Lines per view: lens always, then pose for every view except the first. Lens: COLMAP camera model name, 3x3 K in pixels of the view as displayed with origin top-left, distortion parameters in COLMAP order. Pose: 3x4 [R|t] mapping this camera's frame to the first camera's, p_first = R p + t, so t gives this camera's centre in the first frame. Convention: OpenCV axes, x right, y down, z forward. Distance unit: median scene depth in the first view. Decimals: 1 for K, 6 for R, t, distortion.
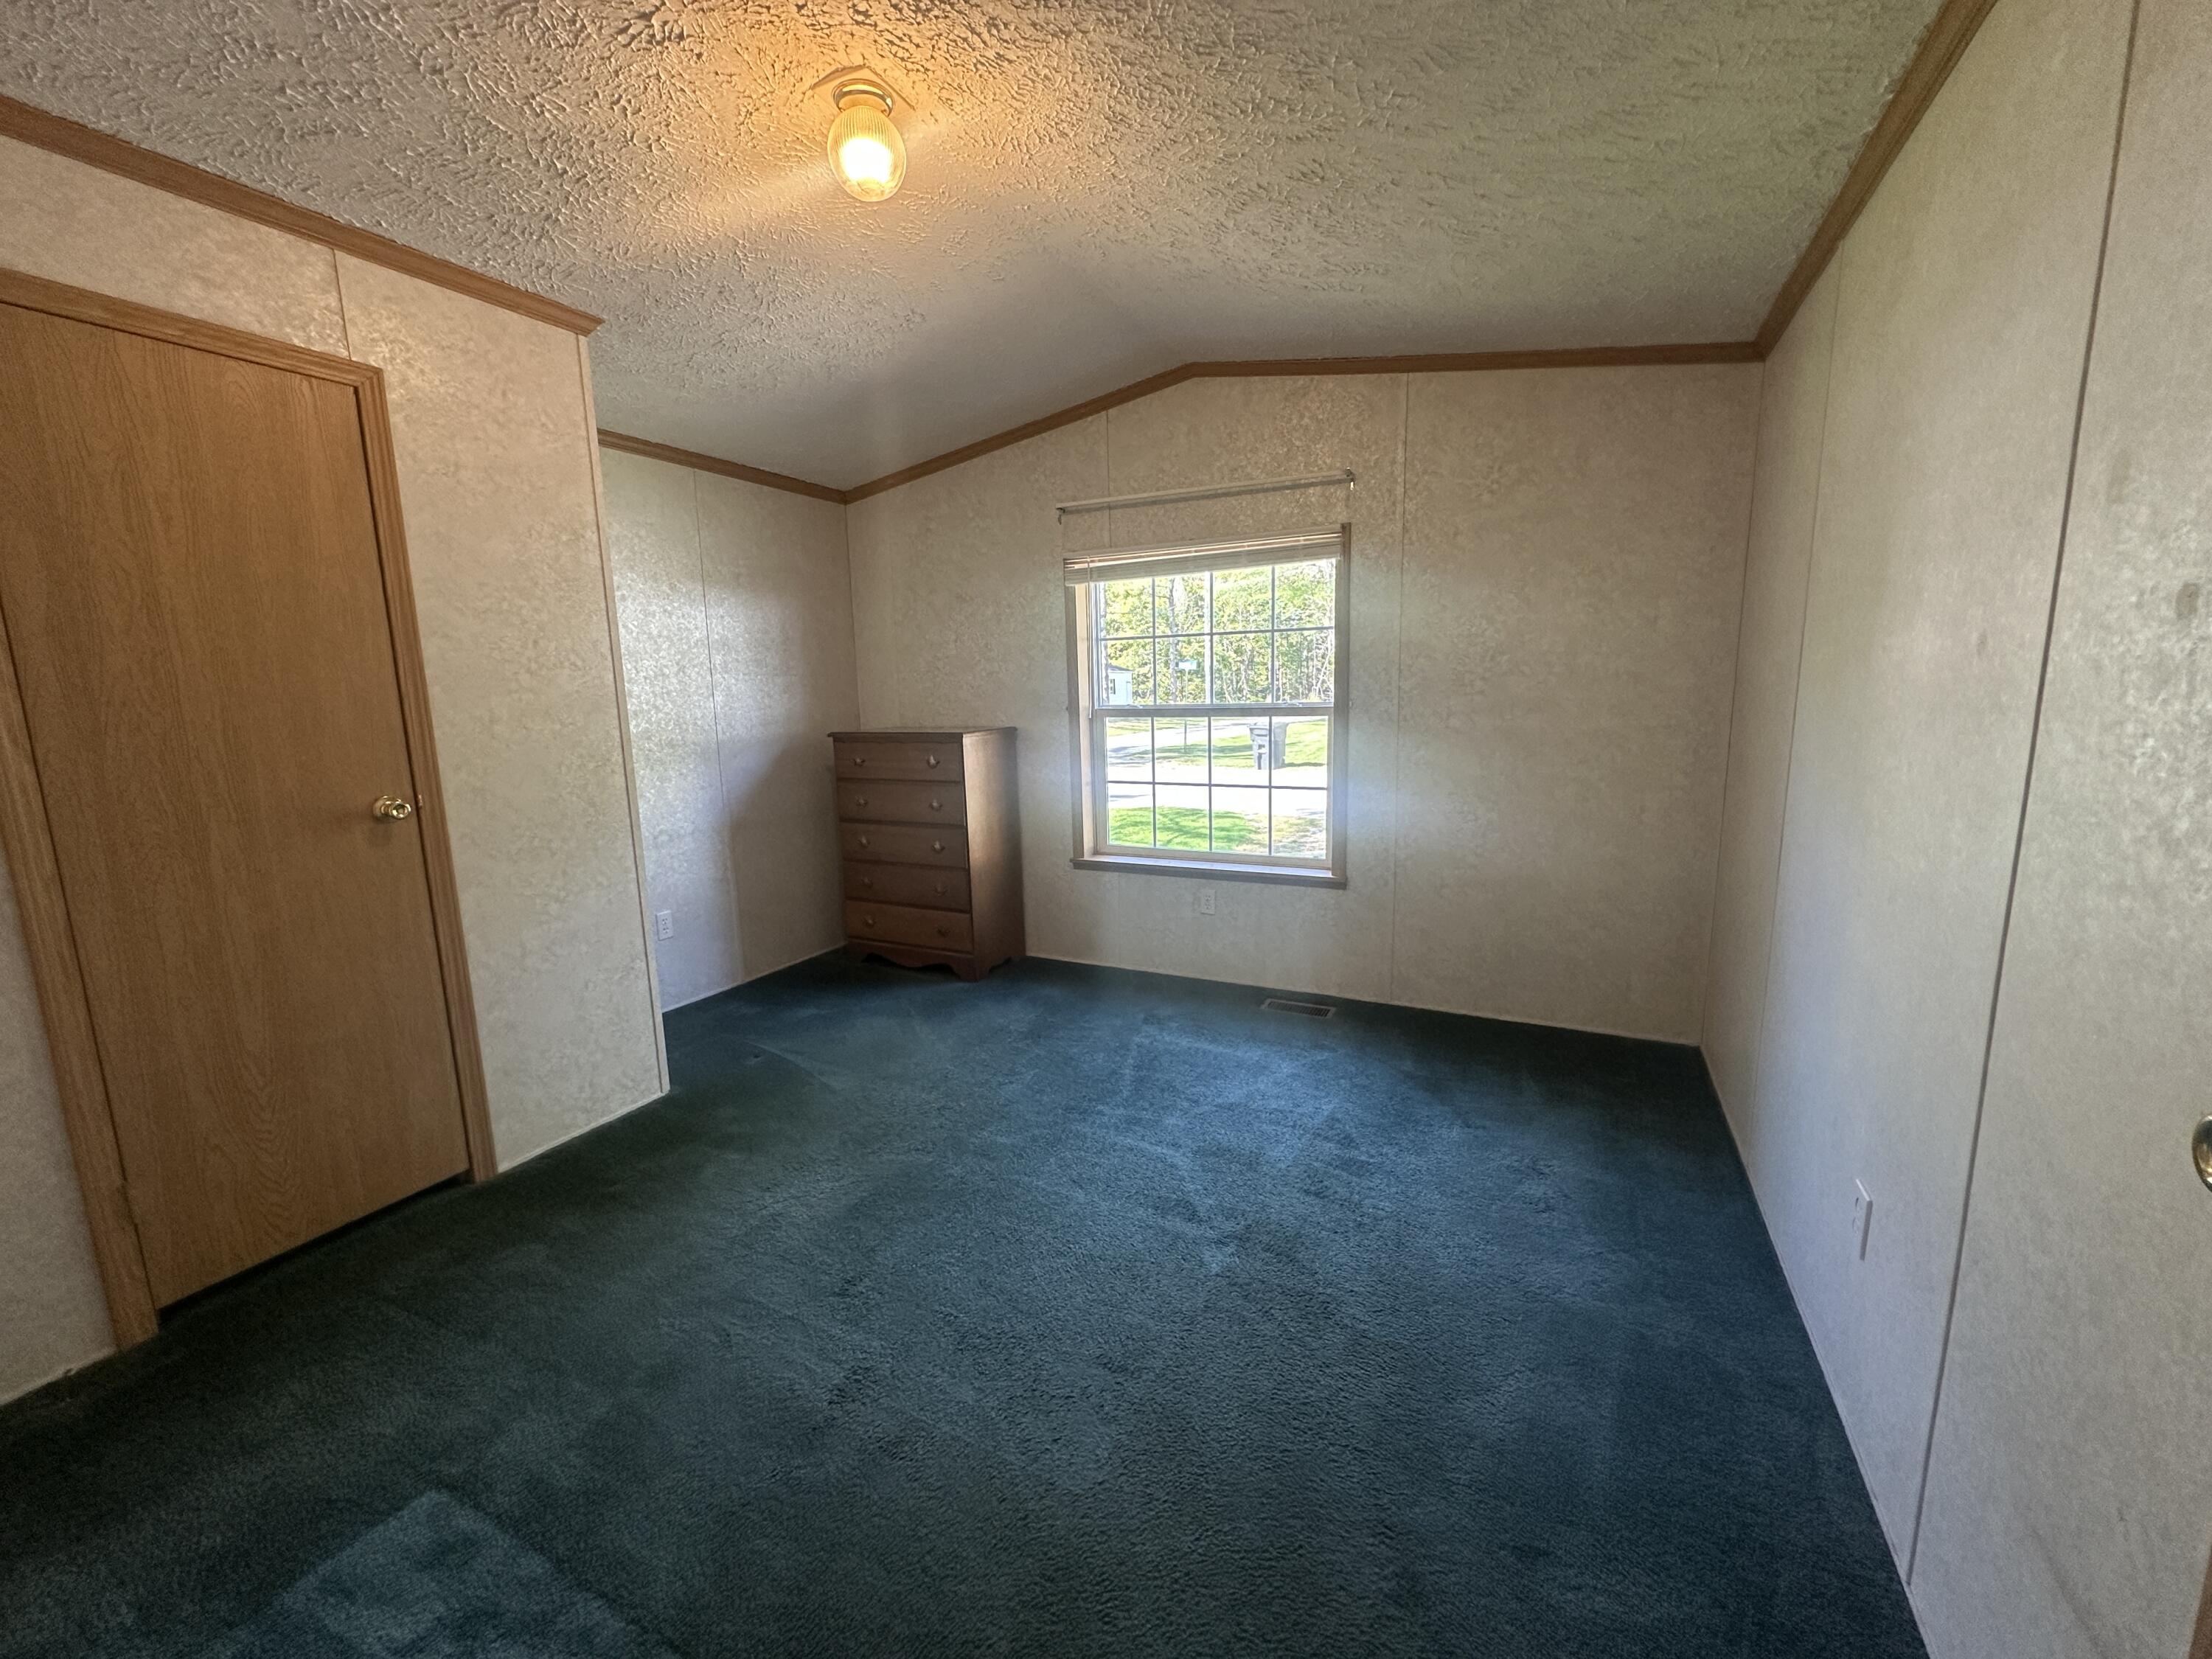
lens RADIAL K [[883.4, 0, 1107.9], [0, 883.4, 826.7], [0, 0, 1]] dist [-0.002481, 0.000164]
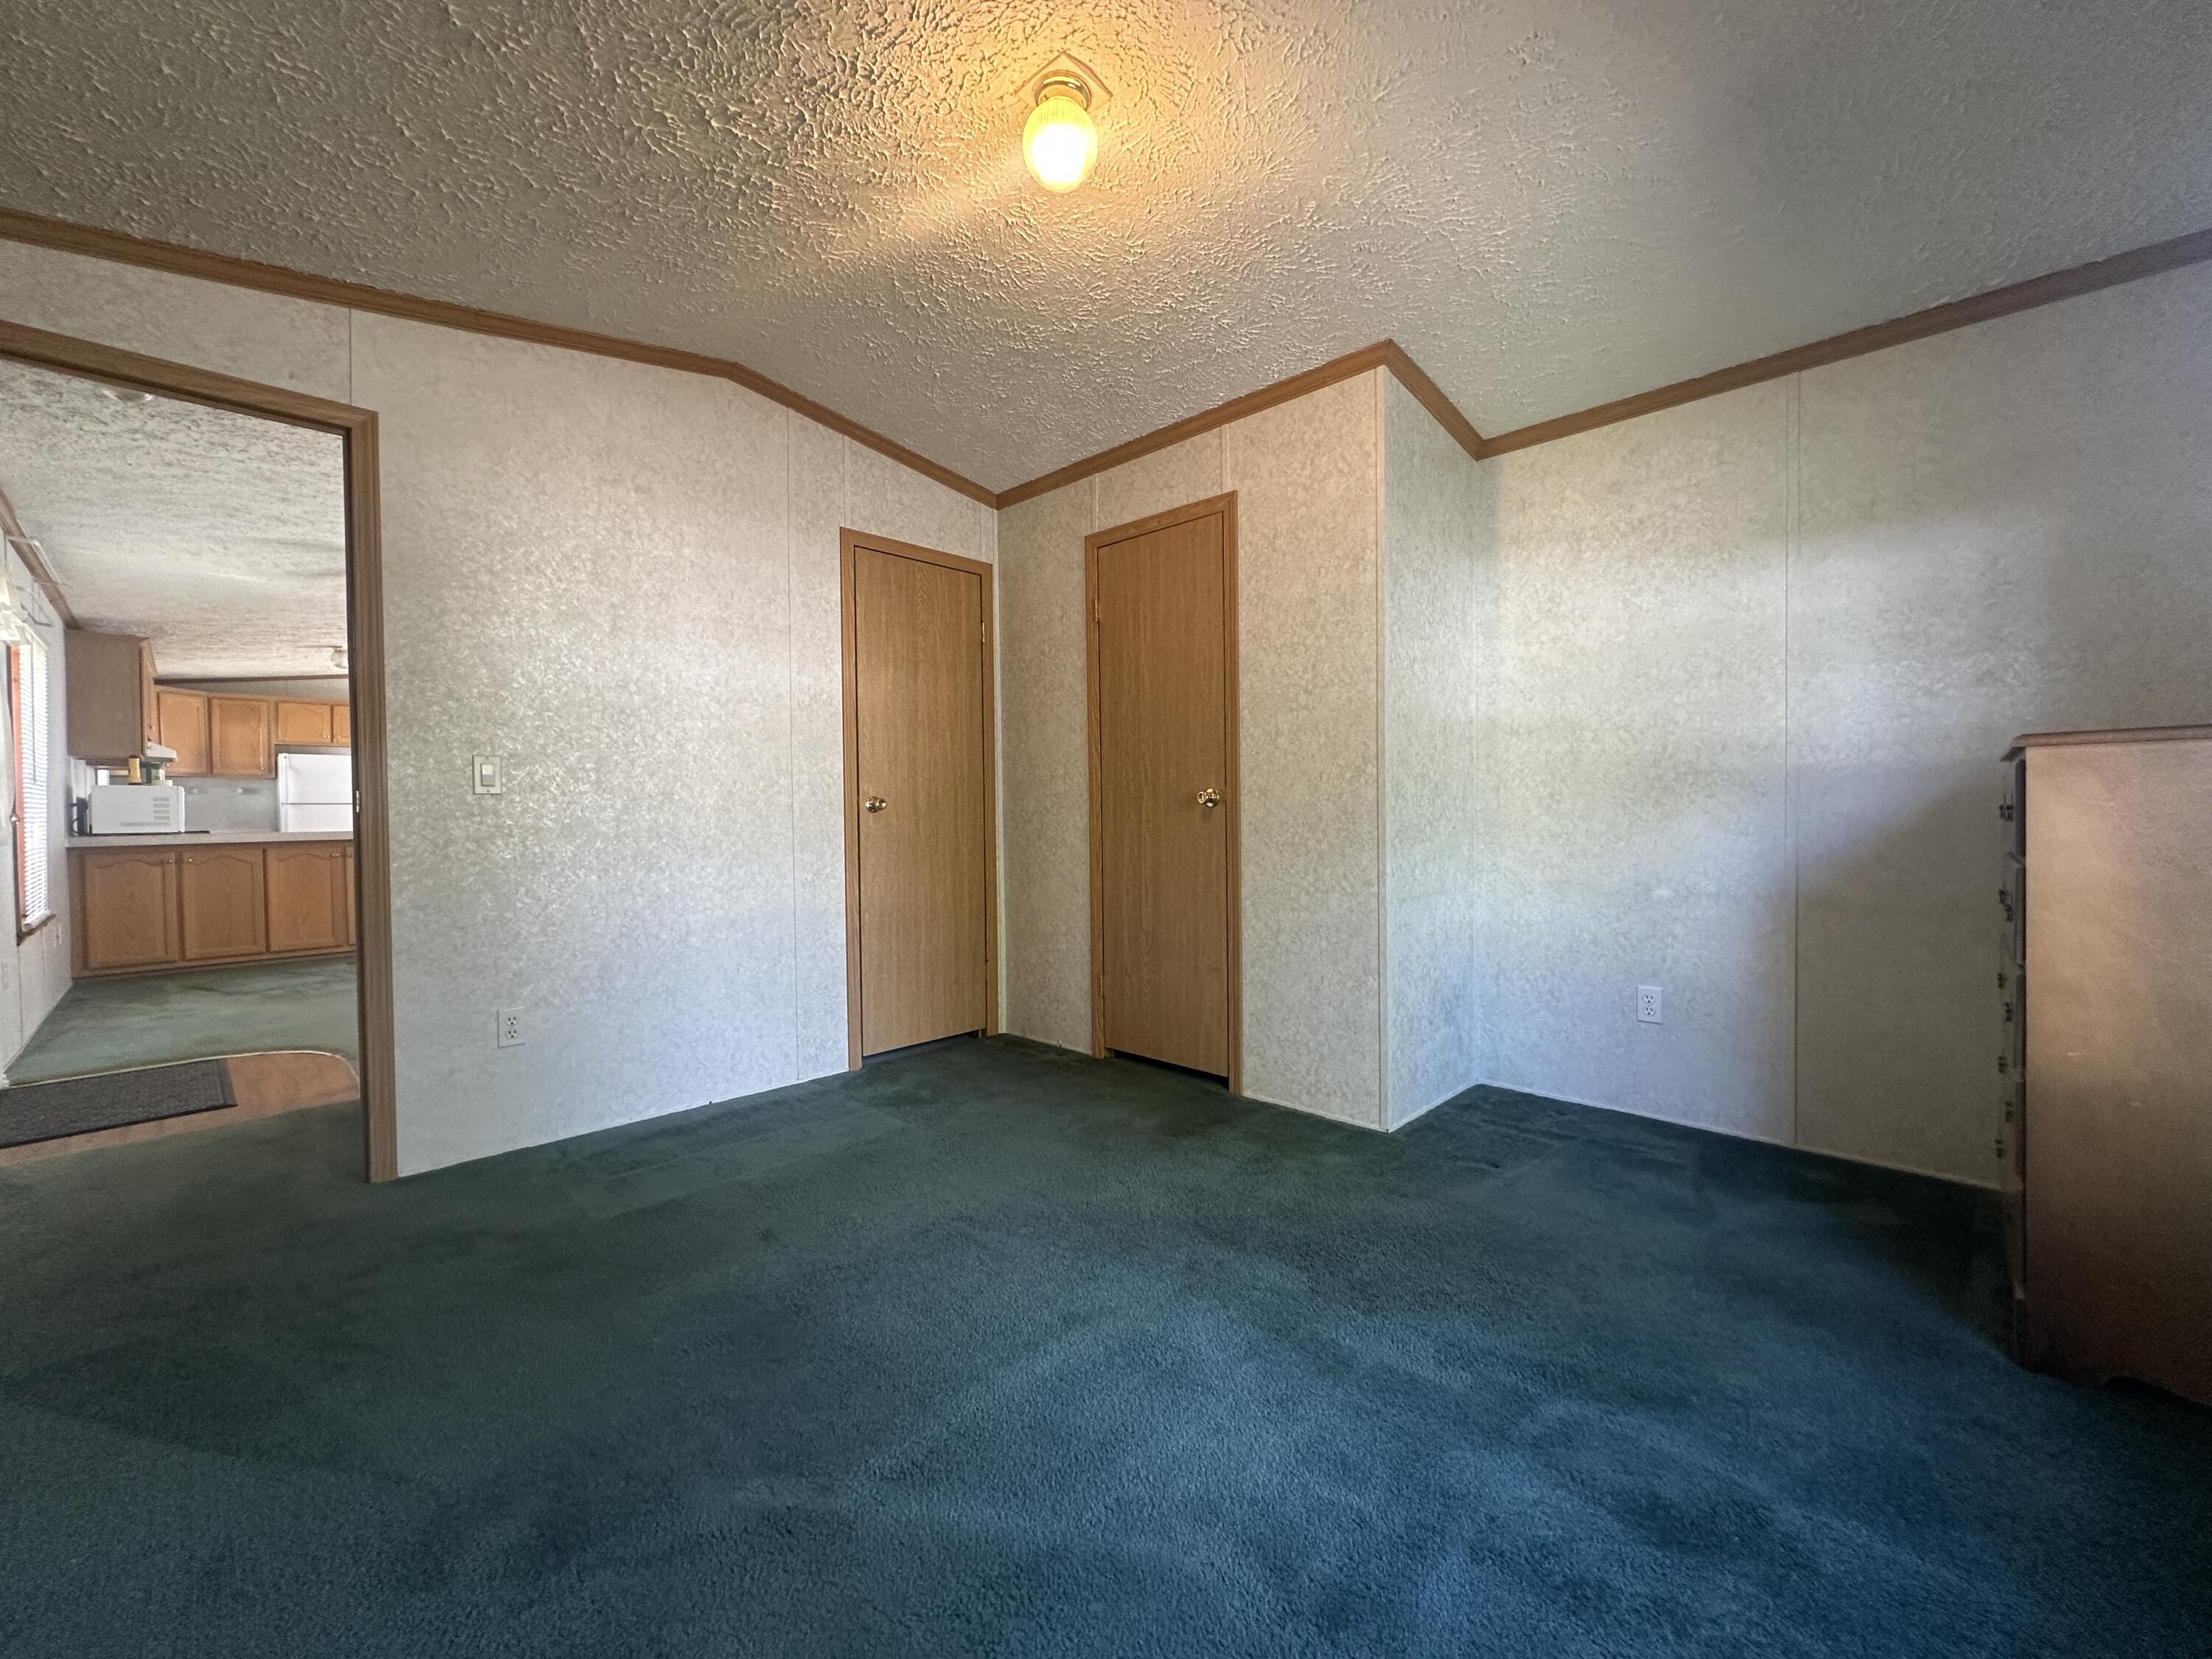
lens RADIAL K [[883.4, 0, 1107.9], [0, 883.4, 826.7], [0, 0, 1]] dist [-0.002481, 0.000164]
pose [[-0.294272, 0.046431, -0.954593, 0.552955], [-0.135584, 0.986689, 0.089789, -0.070605], [0.946055, 0.155850, -0.284060, 1.133016]]
